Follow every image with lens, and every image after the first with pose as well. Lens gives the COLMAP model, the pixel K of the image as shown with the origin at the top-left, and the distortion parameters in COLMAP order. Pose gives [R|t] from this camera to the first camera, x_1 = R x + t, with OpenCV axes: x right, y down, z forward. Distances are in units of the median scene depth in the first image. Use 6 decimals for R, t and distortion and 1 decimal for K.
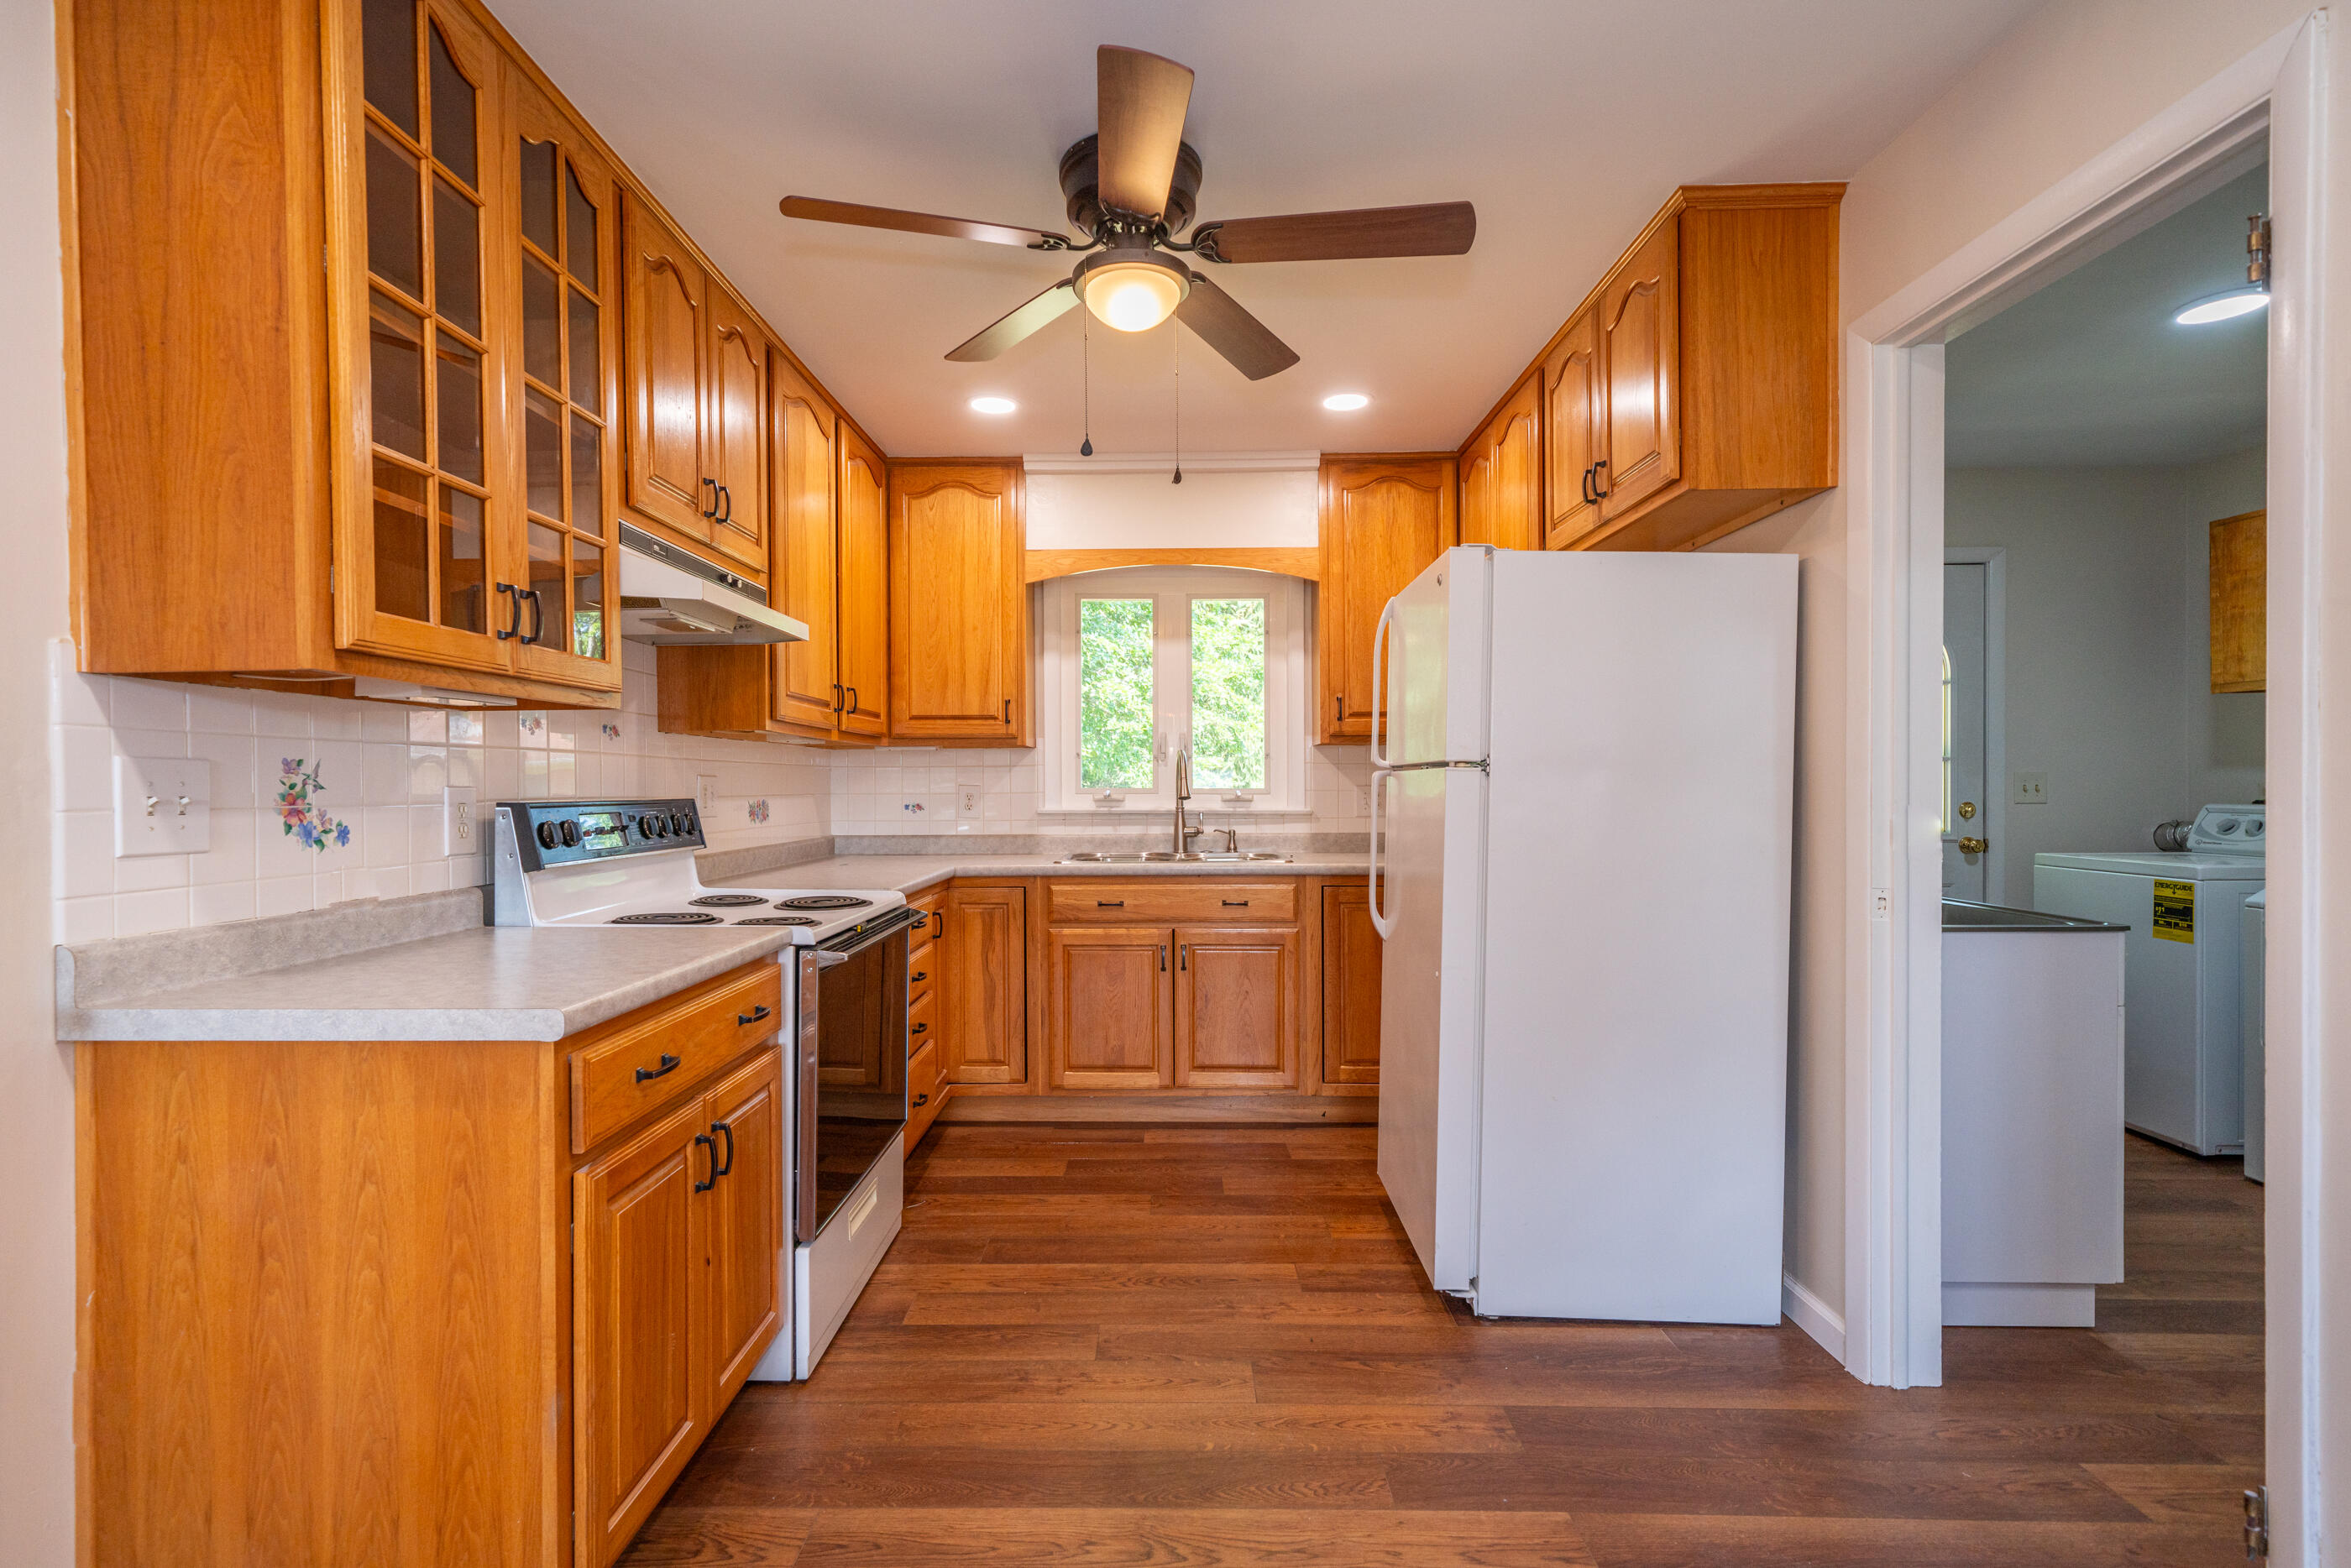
lens RADIAL K [[1083.0, 0, 1164.2], [0, 1083.0, 793.6], [0, 0, 1]] dist [-0.001434, 0.000308]
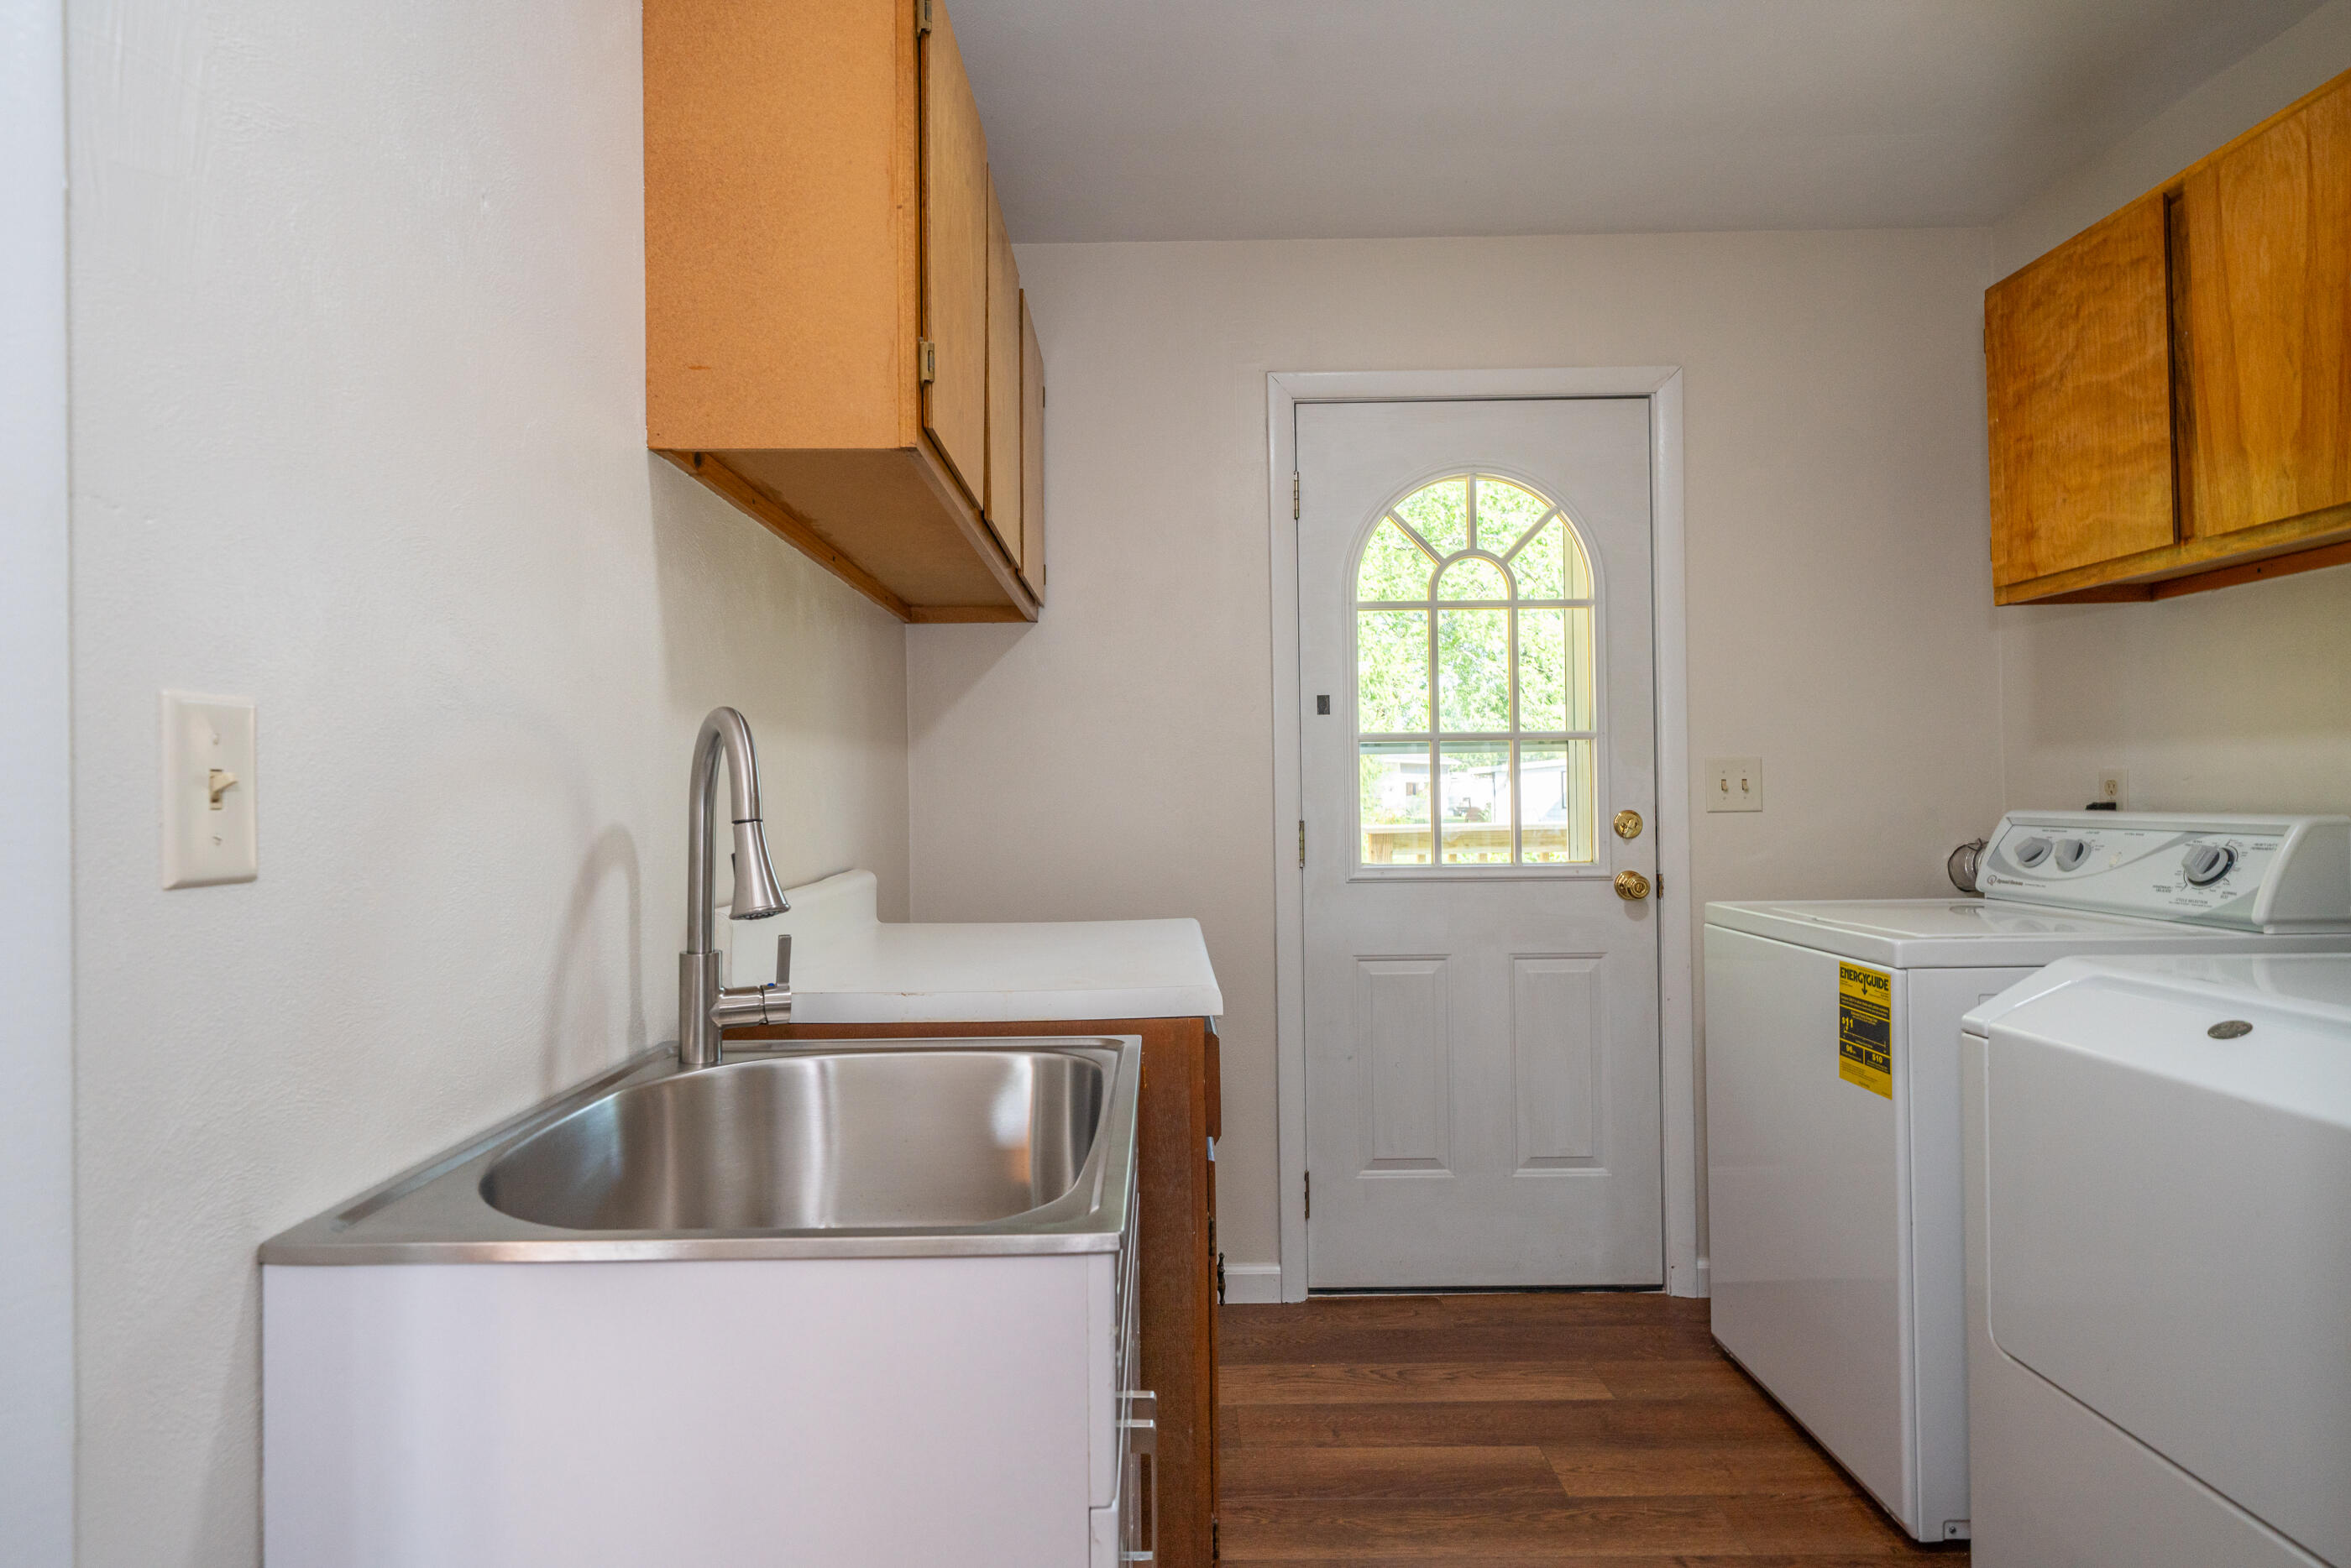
lens RADIAL K [[1218.6, 0, 1175.5], [0, 1218.6, 784.0], [0, 0, 1]] dist [0.002566, 0.000625]
pose [[0.999684, -0.007502, 0.023994, 0.498955], [0.007942, 0.999801, -0.018316, 0.003997], [-0.023852, 0.018501, 0.999544, 0.370011]]
